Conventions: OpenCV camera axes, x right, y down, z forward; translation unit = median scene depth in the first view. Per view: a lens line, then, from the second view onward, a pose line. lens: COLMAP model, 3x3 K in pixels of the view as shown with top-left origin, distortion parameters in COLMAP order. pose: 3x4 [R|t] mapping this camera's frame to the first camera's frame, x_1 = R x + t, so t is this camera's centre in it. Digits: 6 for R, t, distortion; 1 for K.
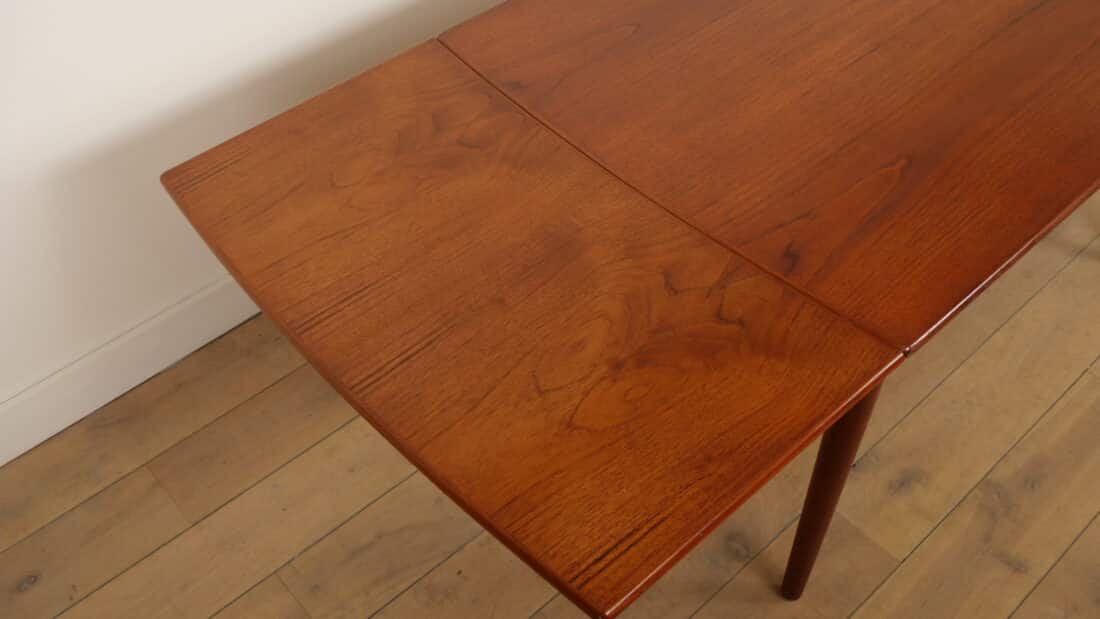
lens RADIAL K [[1035.3, 0, 545.9], [0, 1035.3, 313.9], [0, 0, 1]] dist [-0.015619, 0.000000]
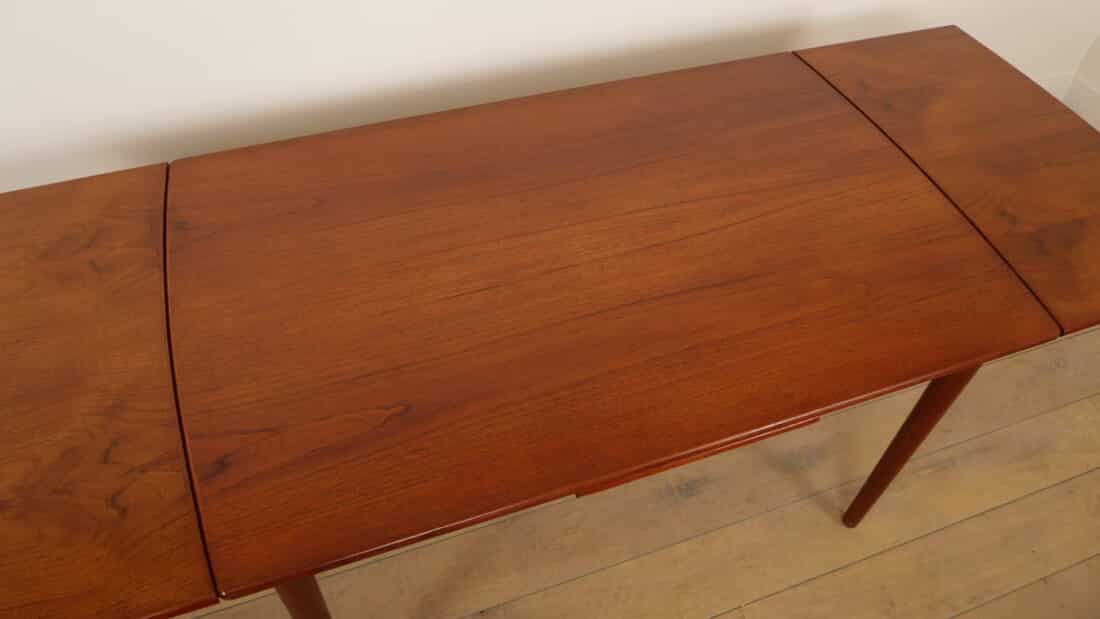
lens RADIAL K [[817.0, 0, 544.1], [0, 817.0, 312.6], [0, 0, 1]] dist [-0.050120, 0.027357]
pose [[0.928572, 0.320221, -0.187651, 0.581282], [-0.316804, 0.947237, 0.048758, -0.314489], [0.193363, 0.014173, 0.981025, 0.186237]]
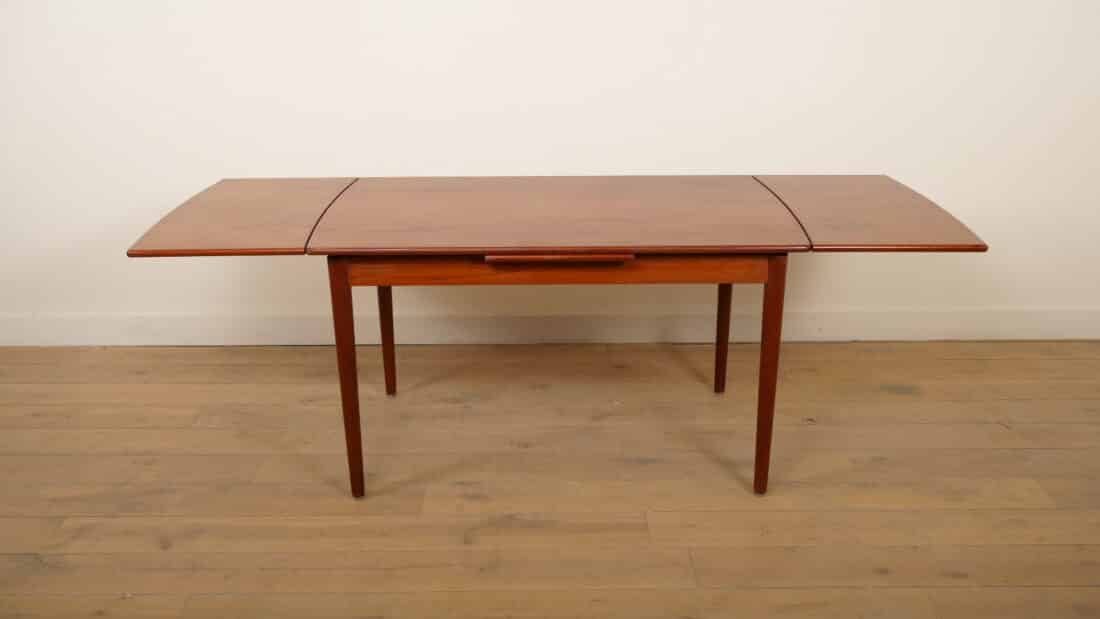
lens RADIAL K [[1018.0, 0, 553.3], [0, 1018.0, 308.9], [0, 0, 1]] dist [-0.013415, 0.000000]
pose [[0.752494, 0.244578, -0.611502, 1.773390], [-0.500608, 0.815737, -0.289768, 0.429474], [0.427954, 0.524171, 0.736274, -0.311478]]
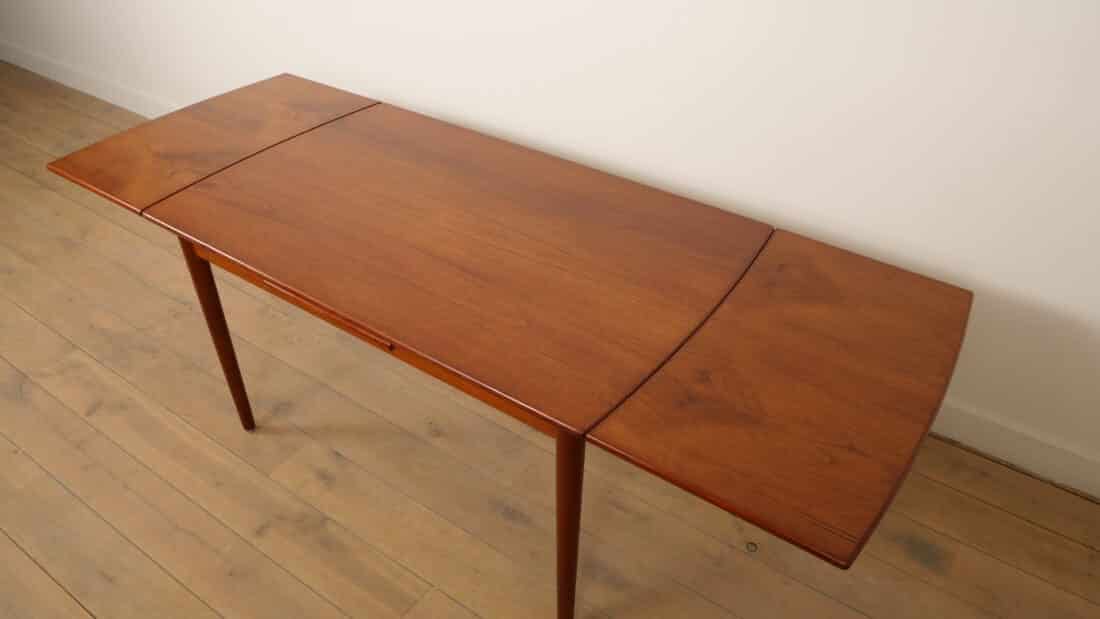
lens RADIAL K [[802.9, 0, 549.9], [0, 802.9, 305.1], [0, 0, 1]] dist [-0.043624, -0.008091]
pose [[0.233092, 0.601212, -0.764338, 1.602475], [-0.731404, 0.626371, 0.269642, -0.765824], [0.640871, 0.496188, 0.585732, 0.526513]]
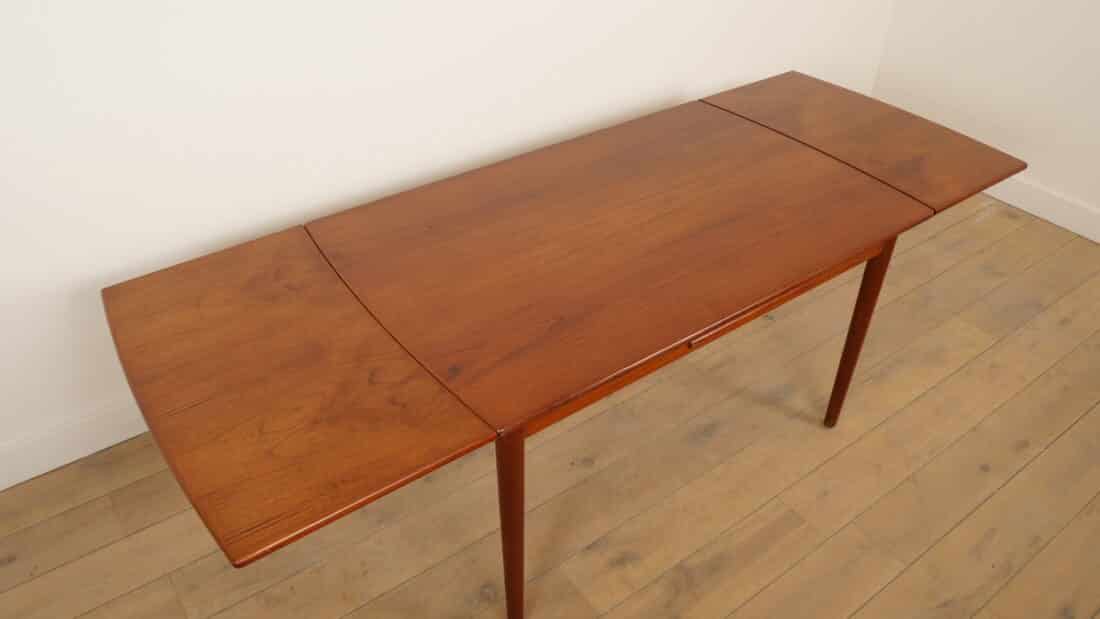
lens RADIAL K [[817.0, 0, 545.5], [0, 817.0, 306.5], [0, 0, 1]] dist [-0.050120, 0.027357]
pose [[0.994439, 0.085408, -0.061613, 0.384210], [-0.095707, 0.977041, -0.190346, 0.062981], [0.043941, 0.195184, 0.979782, -0.196211]]
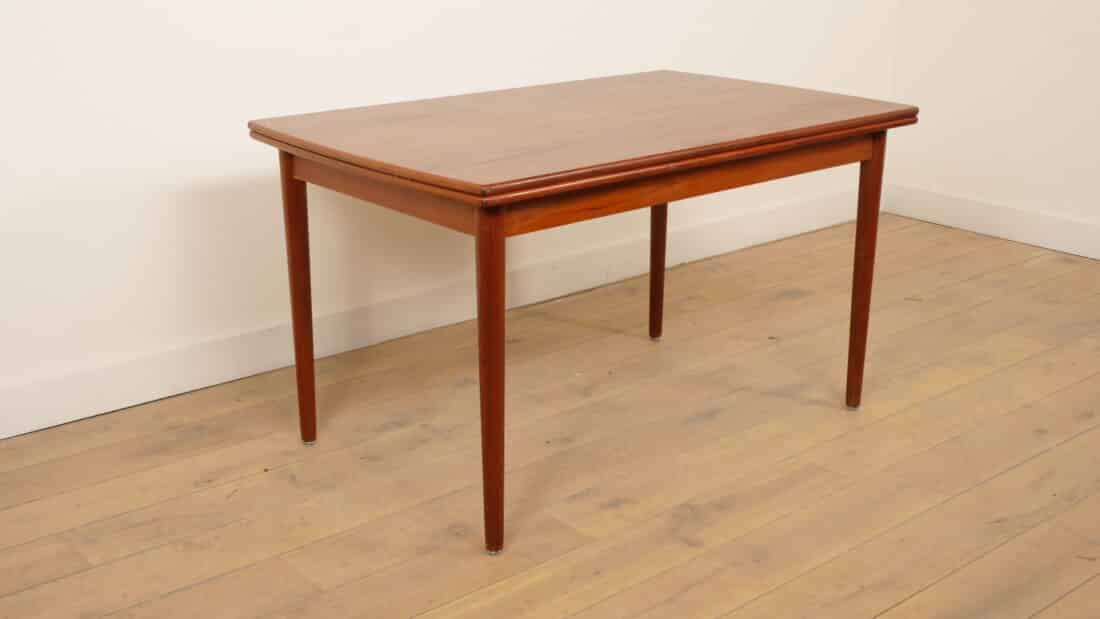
lens RADIAL K [[1284.1, 0, 552.7], [0, 1284.1, 312.9], [0, 0, 1]] dist [0.046236, 0.000000]
pose [[0.999354, 0.034205, -0.011021, 0.387560], [-0.035176, 0.868276, -0.494834, 0.946389], [-0.007356, 0.494902, 0.868918, -0.500623]]
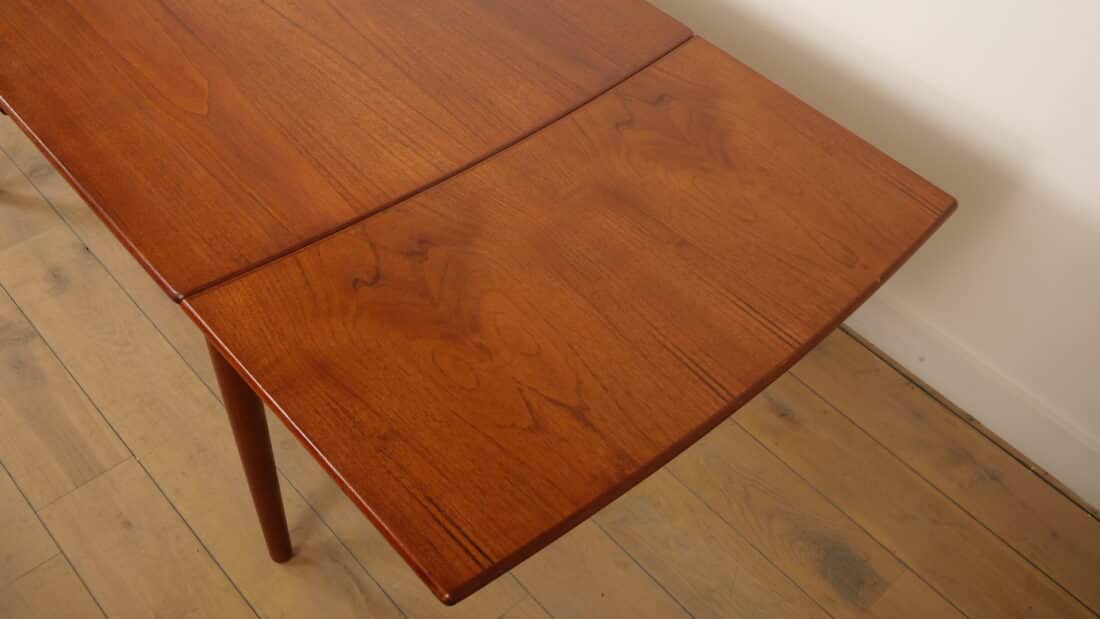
lens RADIAL K [[1035.3, 0, 554.5], [0, 1035.3, 305.2], [0, 0, 1]] dist [-0.015619, 0.000000]
pose [[0.021874, 0.765200, -0.643421, 1.484181], [-0.794749, 0.403758, 0.453159, -1.021033], [0.606544, 0.501446, 0.616974, 0.887198]]
